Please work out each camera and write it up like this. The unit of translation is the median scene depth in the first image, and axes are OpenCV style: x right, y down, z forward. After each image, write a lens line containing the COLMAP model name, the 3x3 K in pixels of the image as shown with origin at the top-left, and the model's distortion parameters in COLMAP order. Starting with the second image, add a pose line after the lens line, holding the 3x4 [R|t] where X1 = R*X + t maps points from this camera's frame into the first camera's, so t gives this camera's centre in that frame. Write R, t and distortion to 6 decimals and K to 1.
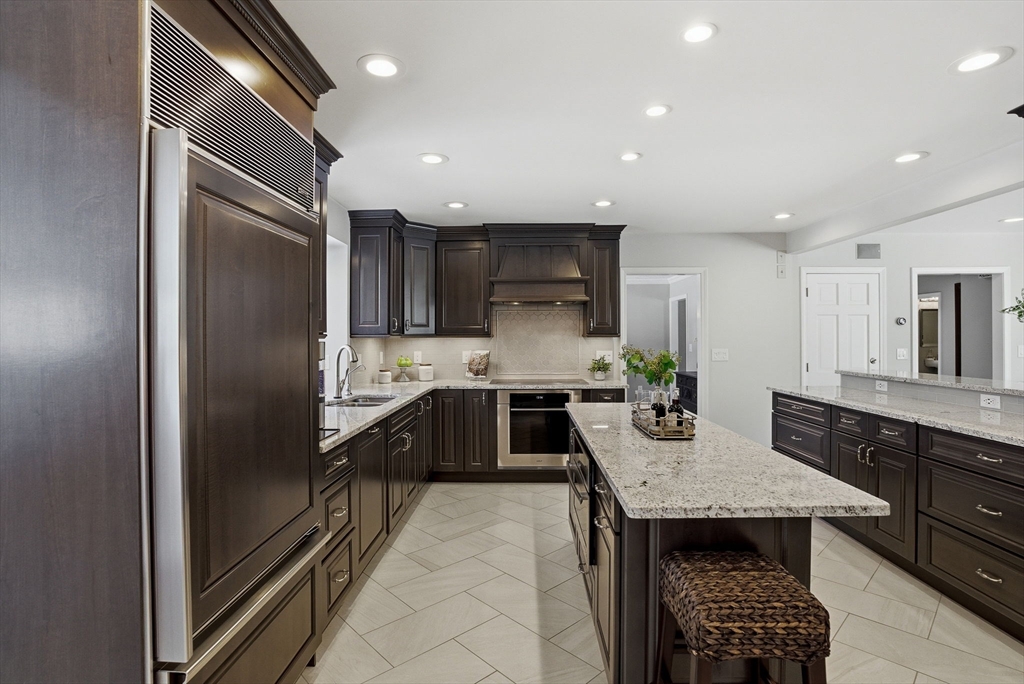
lens RADIAL K [[589.0, 0, 512.0], [0, 589.0, 342.0], [0, 0, 1]] dist [-0.004036, -0.000994]
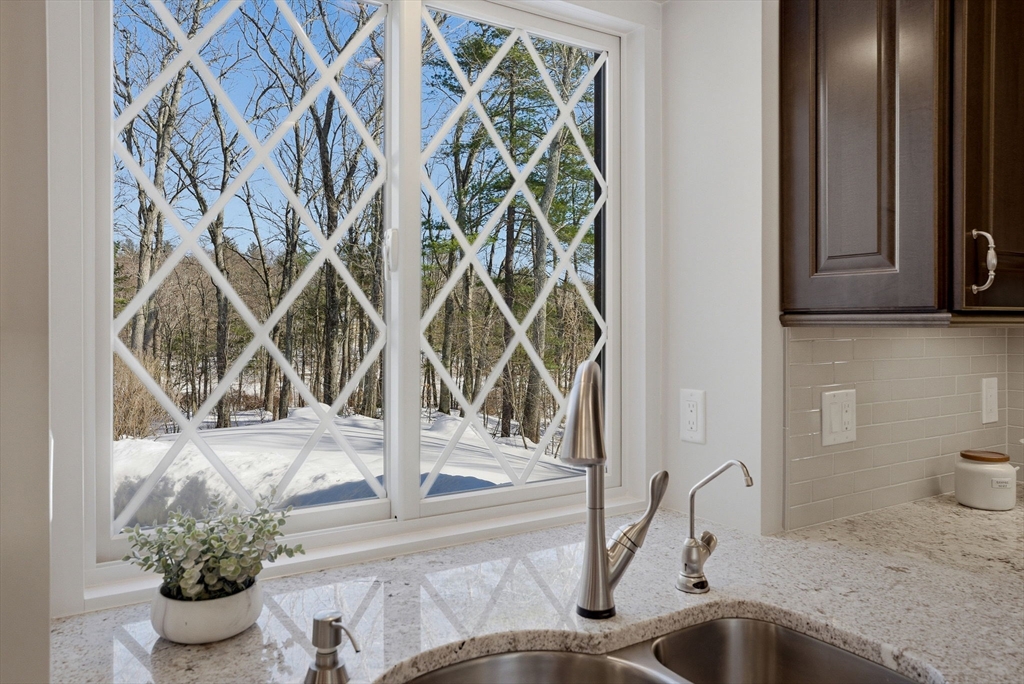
lens RADIAL K [[720.7, 0, 511.1], [0, 720.7, 325.3], [0, 0, 1]] dist [-0.002038, 0.002858]
pose [[0.568890, 0.005794, -0.822393, -0.080046], [-0.006155, 0.999977, 0.002788, -0.007005], [0.822390, 0.003476, 0.568913, 0.667571]]
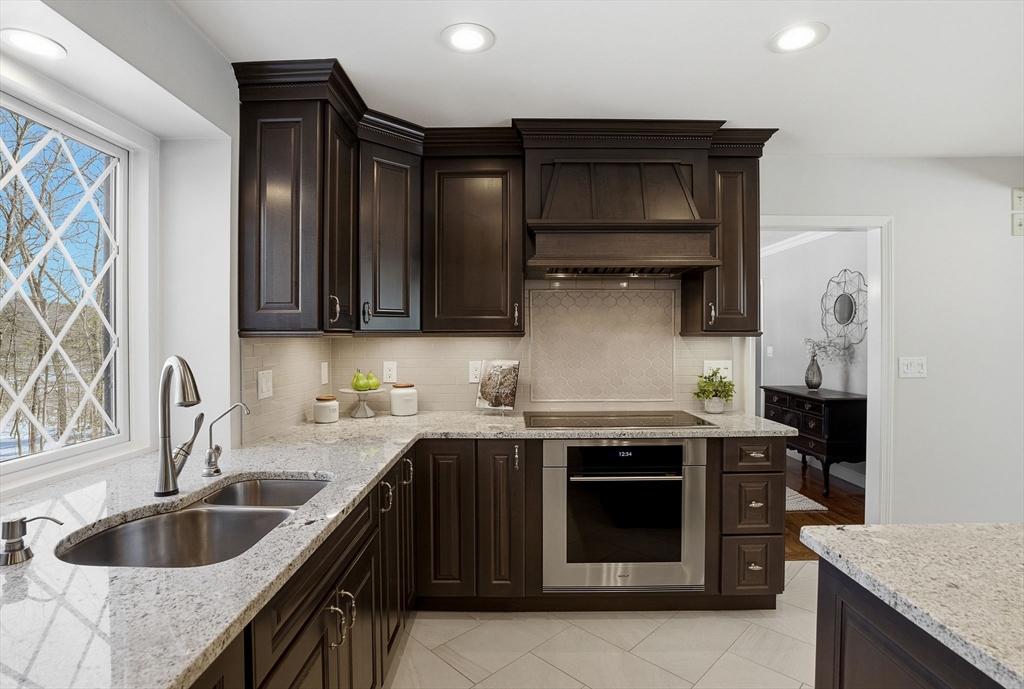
lens RADIAL K [[577.3, 0, 512.0], [0, 577.3, 344.5], [0, 0, 1]] dist [-0.019759, 0.001103]
pose [[0.999685, 0.000131, 0.025096, -0.060991], [-0.000192, 0.999997, 0.002432, -0.002085], [-0.025096, -0.002436, 0.999682, 0.477525]]
